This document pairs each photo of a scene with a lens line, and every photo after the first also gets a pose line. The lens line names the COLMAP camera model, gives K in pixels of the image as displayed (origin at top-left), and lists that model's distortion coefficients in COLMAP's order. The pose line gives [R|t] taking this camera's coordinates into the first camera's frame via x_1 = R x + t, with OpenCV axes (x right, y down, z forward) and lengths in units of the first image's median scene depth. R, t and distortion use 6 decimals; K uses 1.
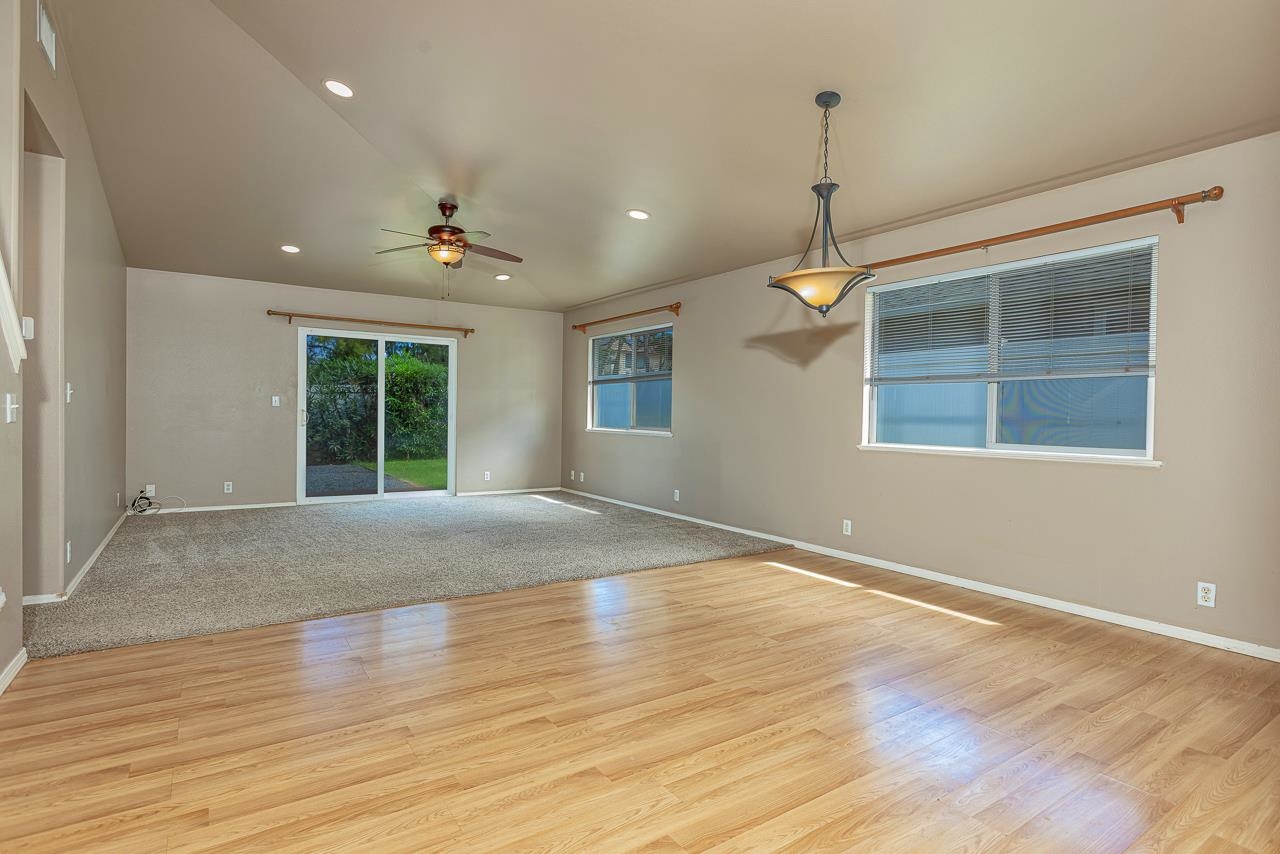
lens RADIAL K [[647.9, 0, 641.1], [0, 647.9, 423.3], [0, 0, 1]] dist [0.034912, 0.000279]
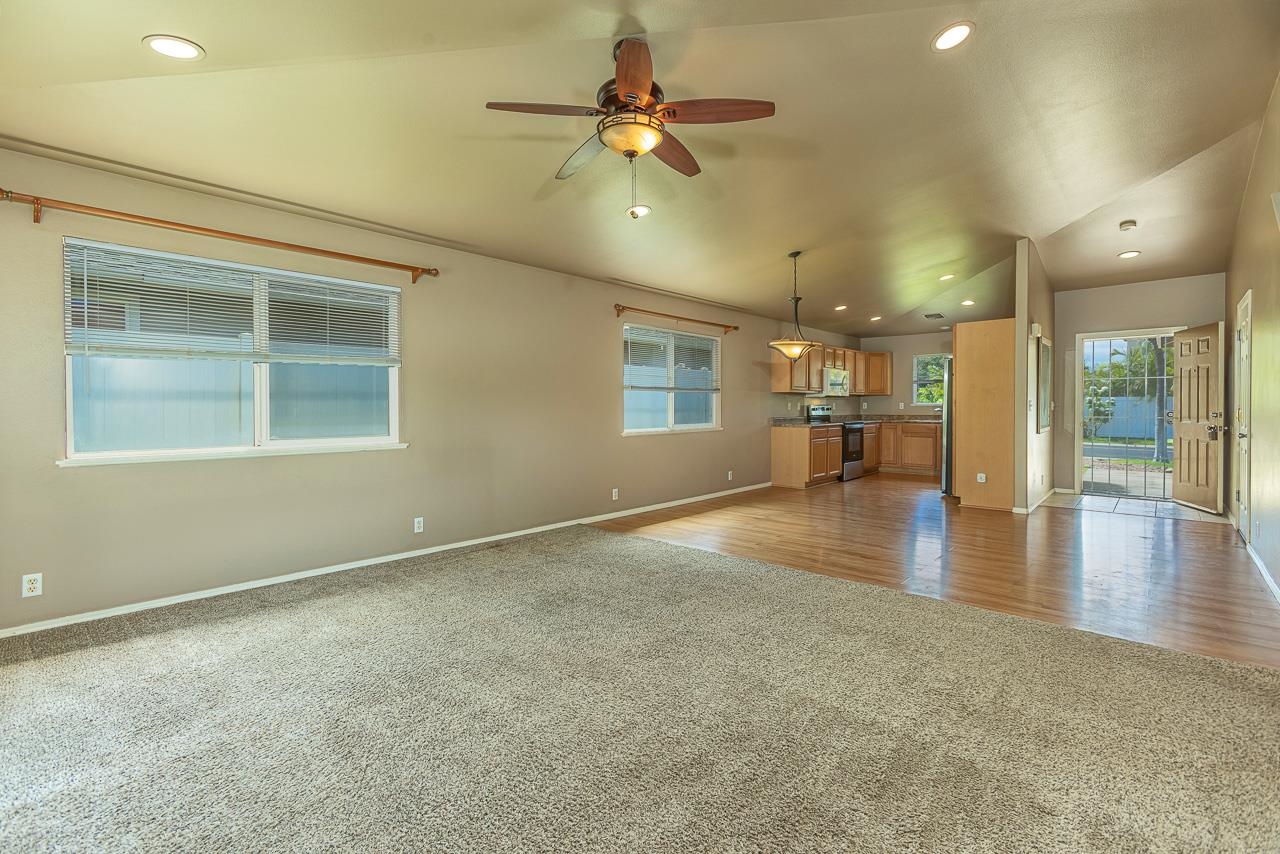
lens RADIAL K [[567.4, 0, 633.6], [0, 567.4, 414.9], [0, 0, 1]] dist [0.004159, 0.000332]
pose [[-0.207355, -0.010404, 0.978211, -0.874794], [0.011712, 0.999845, 0.013117, -0.021750], [-0.978196, 0.014177, -0.207201, 1.242560]]
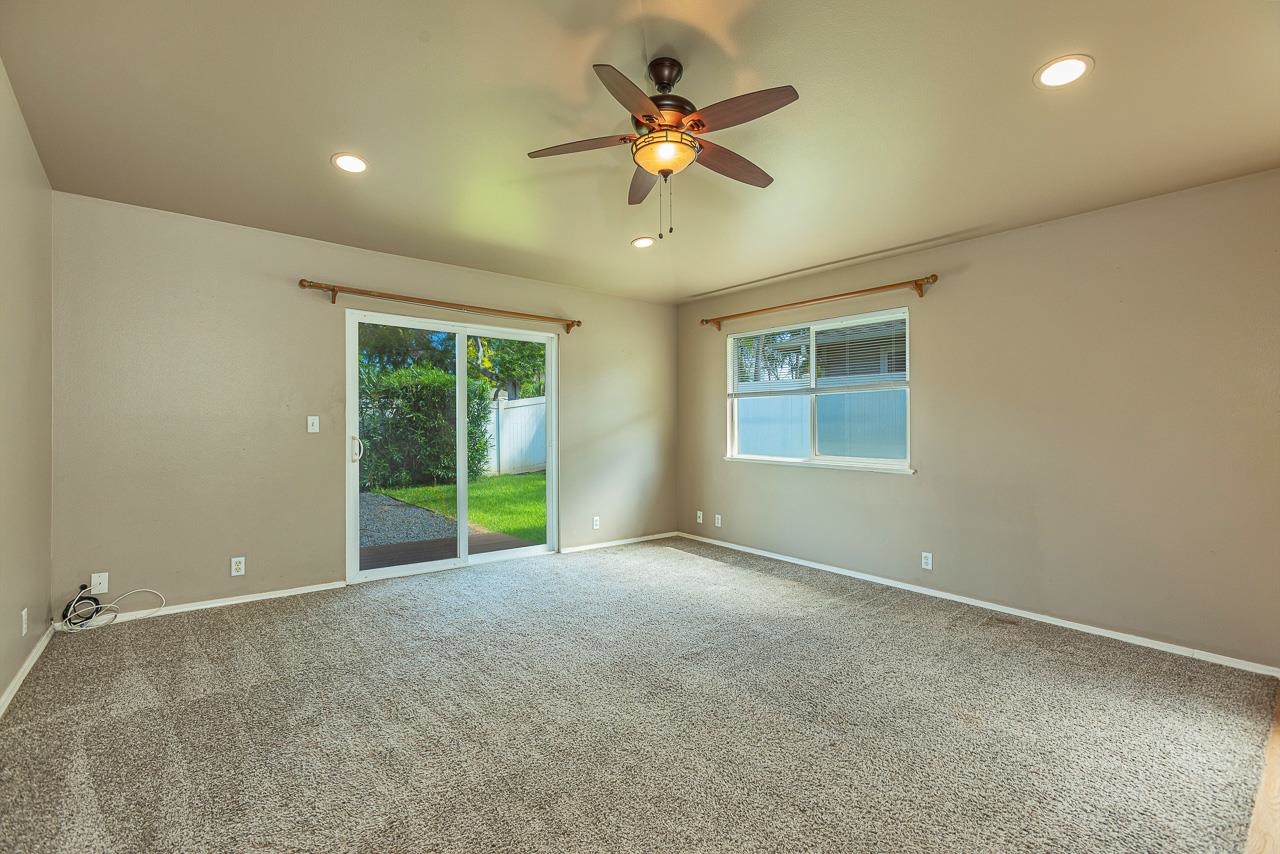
lens RADIAL K [[567.4, 0, 635.2], [0, 567.4, 431.6], [0, 0, 1]] dist [0.004159, 0.000332]
pose [[0.997298, -0.002012, 0.073435, -0.257314], [0.002411, 0.999983, -0.005341, -0.018854], [-0.073423, 0.005504, 0.997286, 0.383685]]
